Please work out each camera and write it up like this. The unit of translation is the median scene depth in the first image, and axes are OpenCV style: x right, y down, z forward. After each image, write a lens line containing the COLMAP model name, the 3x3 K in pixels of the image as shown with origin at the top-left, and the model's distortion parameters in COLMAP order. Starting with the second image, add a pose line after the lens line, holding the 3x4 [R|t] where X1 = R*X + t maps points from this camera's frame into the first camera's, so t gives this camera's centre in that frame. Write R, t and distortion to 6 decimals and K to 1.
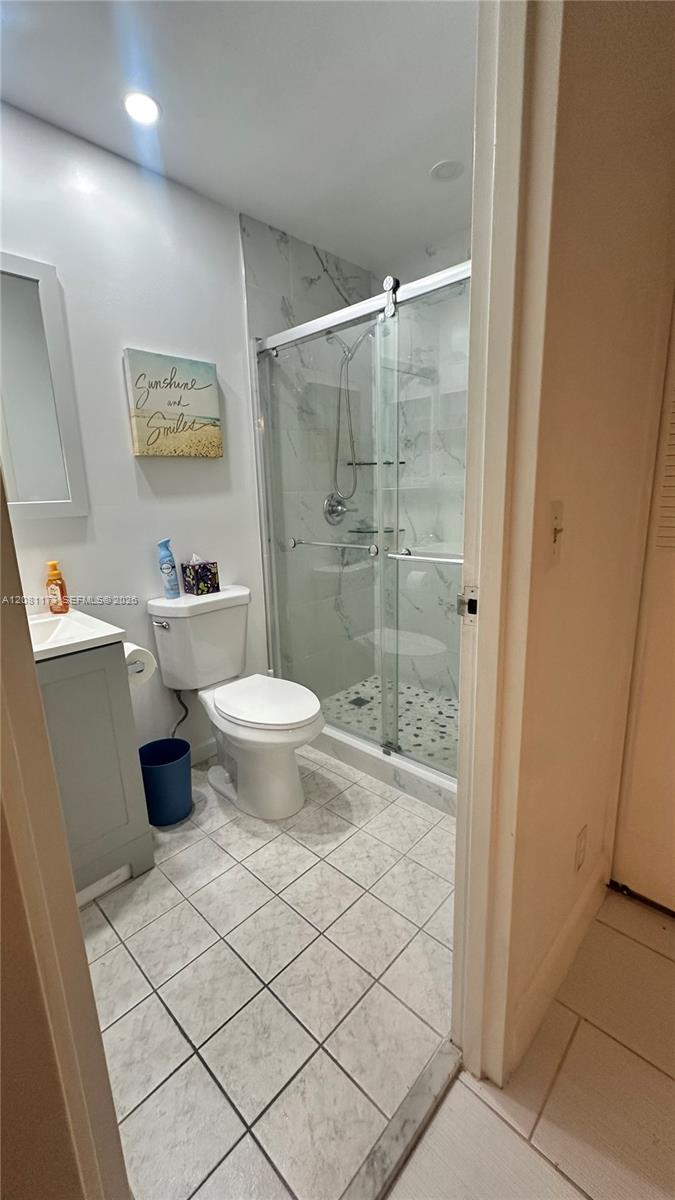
lens RADIAL K [[476.1, 0, 337.5], [0, 476.1, 600.0], [0, 0, 1]] dist [0.001263, -0.000033]
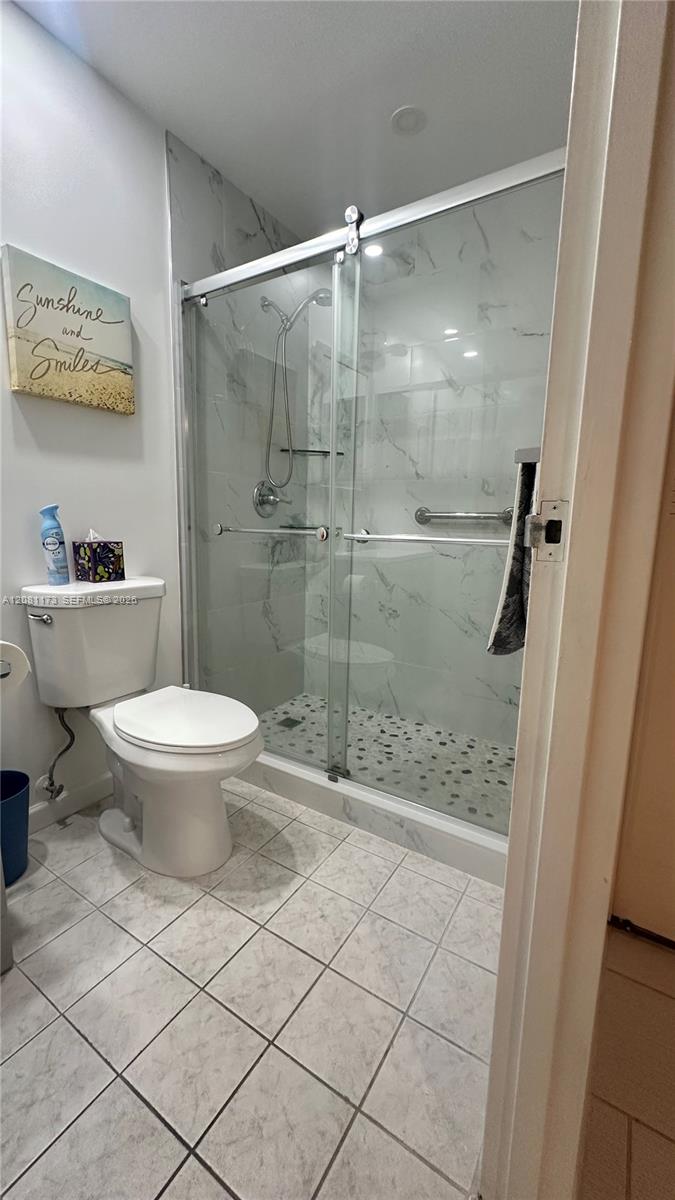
lens RADIAL K [[476.1, 0, 336.4], [0, 476.1, 599.0], [0, 0, 1]] dist [0.001263, -0.000033]
pose [[0.980749, 0.018420, 0.194404, -0.060863], [-0.005881, 0.997876, -0.064884, 0.065176], [-0.195186, 0.062491, 0.978773, 0.176823]]
